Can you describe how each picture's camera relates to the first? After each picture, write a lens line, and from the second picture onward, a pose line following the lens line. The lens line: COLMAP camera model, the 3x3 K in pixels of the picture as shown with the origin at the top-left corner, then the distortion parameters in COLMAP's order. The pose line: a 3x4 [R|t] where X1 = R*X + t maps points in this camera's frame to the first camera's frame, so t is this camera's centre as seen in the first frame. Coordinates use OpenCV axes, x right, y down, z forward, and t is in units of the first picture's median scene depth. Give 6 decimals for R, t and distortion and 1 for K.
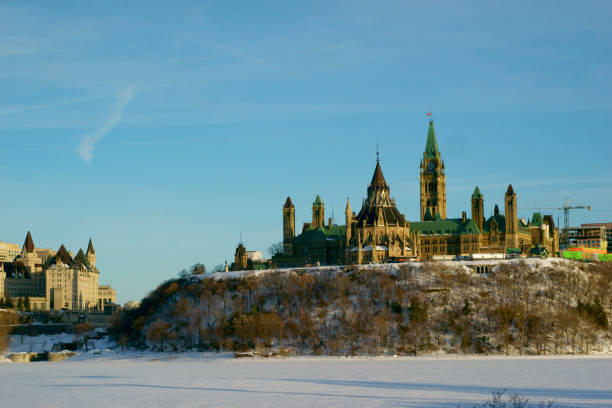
lens RADIAL K [[1474.6, 0, 305.2], [0, 1474.6, 206.9], [0, 0, 1]] dist [0.216146, 0.000000]
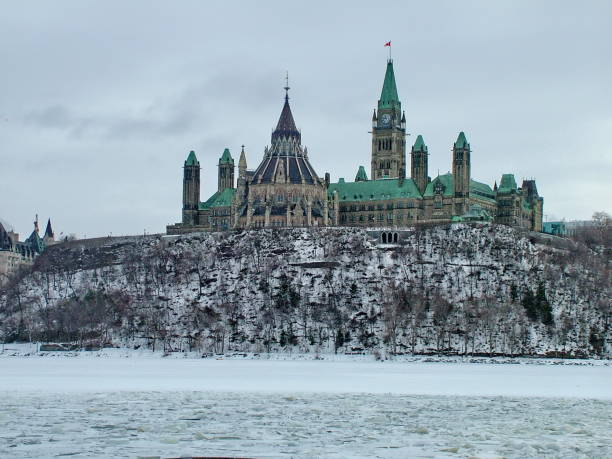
lens RADIAL K [[1370.3, 0, 303.5], [0, 1370.3, 234.4], [0, 0, 1]] dist [0.251856, 0.000000]
pose [[0.993077, 0.022569, -0.115281, 0.140236], [-0.022377, 0.999745, 0.002958, 0.035955], [0.115318, -0.000358, 0.993329, 0.303354]]
